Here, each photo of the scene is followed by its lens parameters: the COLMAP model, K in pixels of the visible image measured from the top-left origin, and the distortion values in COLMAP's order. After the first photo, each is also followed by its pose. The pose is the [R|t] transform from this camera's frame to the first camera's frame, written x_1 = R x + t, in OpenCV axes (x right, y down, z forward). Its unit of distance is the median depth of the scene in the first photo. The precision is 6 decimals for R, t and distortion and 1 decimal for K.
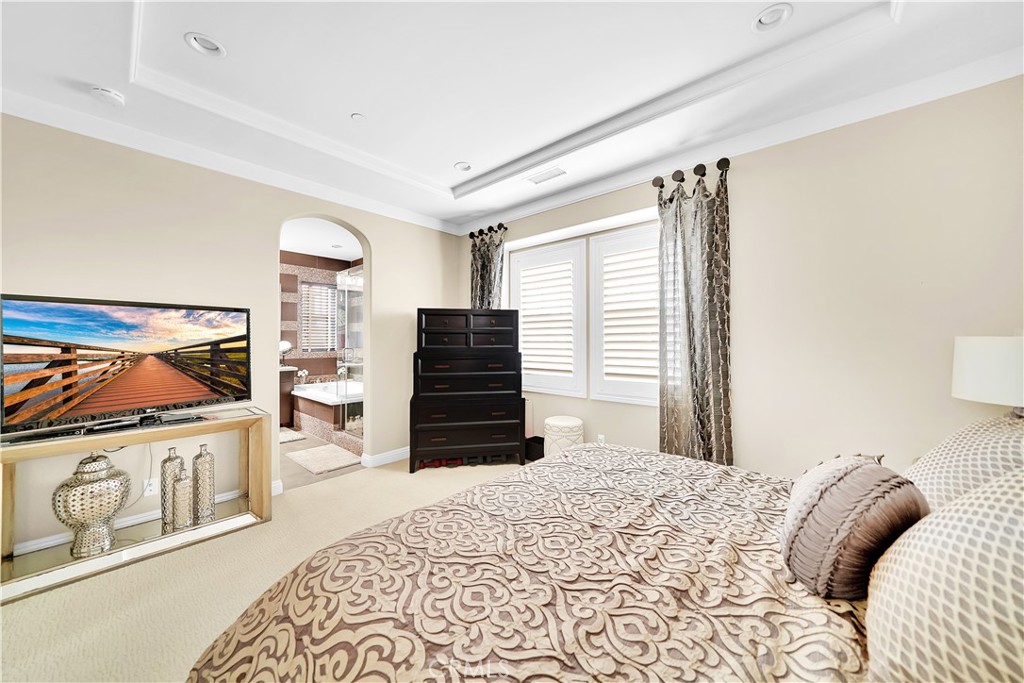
lens RADIAL K [[371.7, 0, 514.7], [0, 371.7, 339.2], [0, 0, 1]] dist [-0.017778, 0.000082]
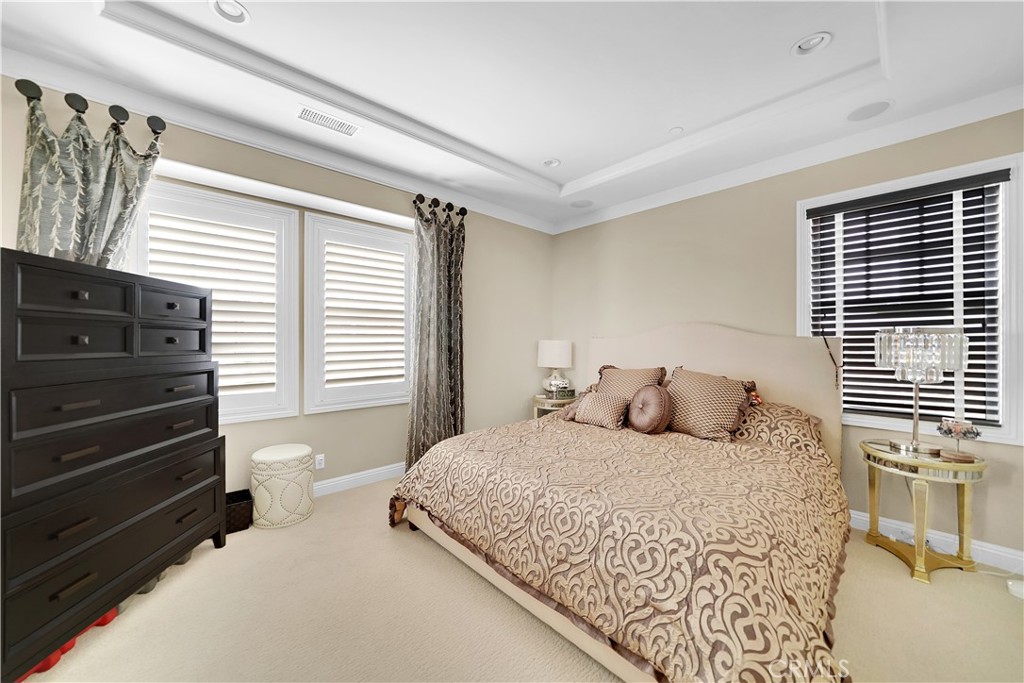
lens RADIAL K [[371.7, 0, 514.7], [0, 371.7, 339.2], [0, 0, 1]] dist [-0.017778, 0.000082]
pose [[0.086299, 0.007229, 0.996243, -0.540277], [-0.001991, 0.999973, -0.007083, 0.002745], [-0.996267, -0.001373, 0.086311, 0.482906]]
